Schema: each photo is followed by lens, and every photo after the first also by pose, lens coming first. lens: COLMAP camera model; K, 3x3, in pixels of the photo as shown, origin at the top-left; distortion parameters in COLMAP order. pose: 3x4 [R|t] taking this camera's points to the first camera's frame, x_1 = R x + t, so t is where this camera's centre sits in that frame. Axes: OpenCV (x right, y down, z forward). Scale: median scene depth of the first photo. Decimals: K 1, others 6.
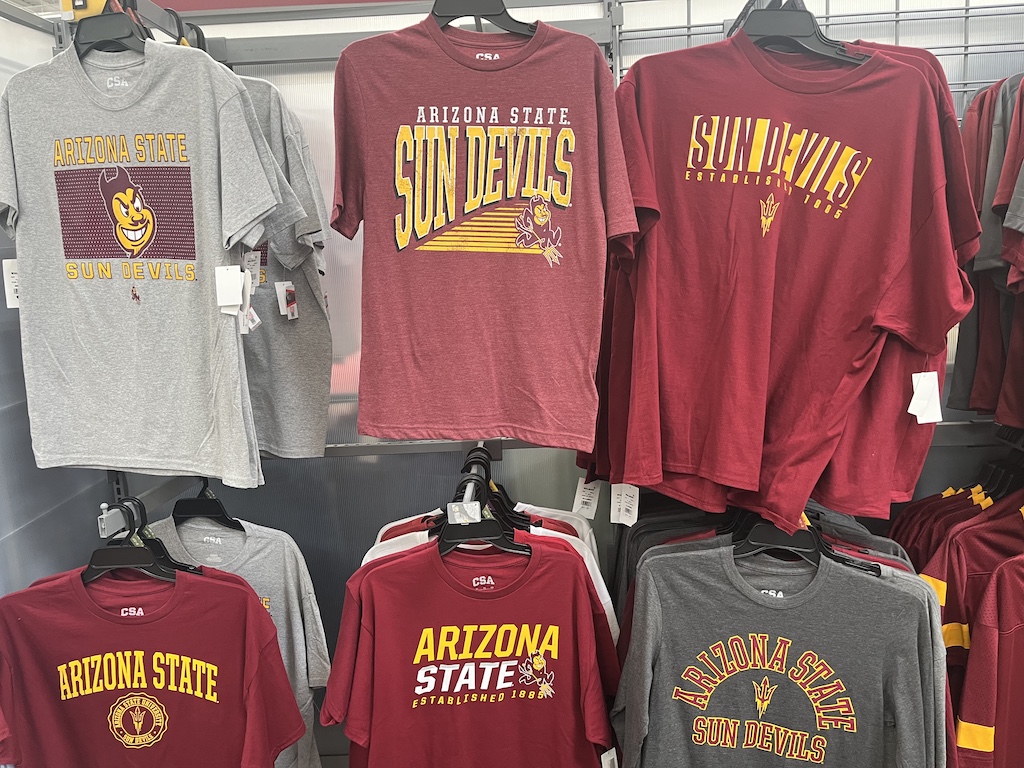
lens RADIAL K [[768.4, 0, 513.2], [0, 768.4, 386.8], [0, 0, 1]] dist [0.023566, -0.017367]
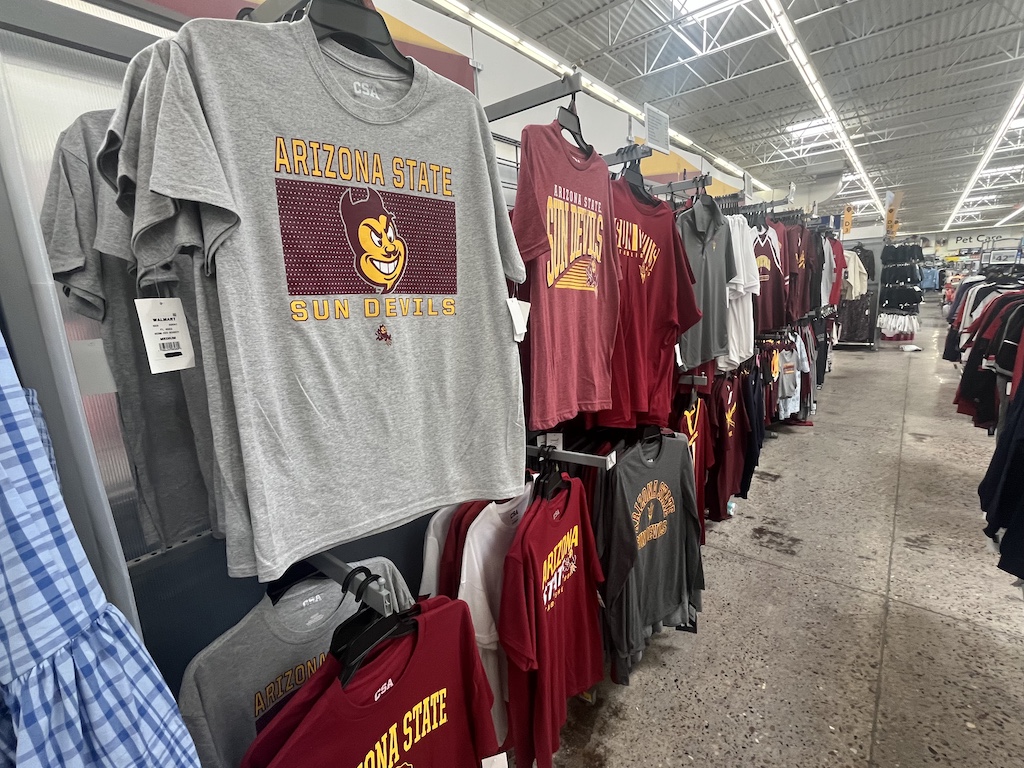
lens RADIAL K [[464.4, 0, 513.9], [0, 464.4, 383.8], [0, 0, 1]] dist [-0.000330, 0.000280]
pose [[0.577356, -0.152340, 0.802155, -0.866710], [0.169627, 0.983384, 0.064668, -0.073922], [-0.798678, 0.098731, 0.593604, 0.578257]]
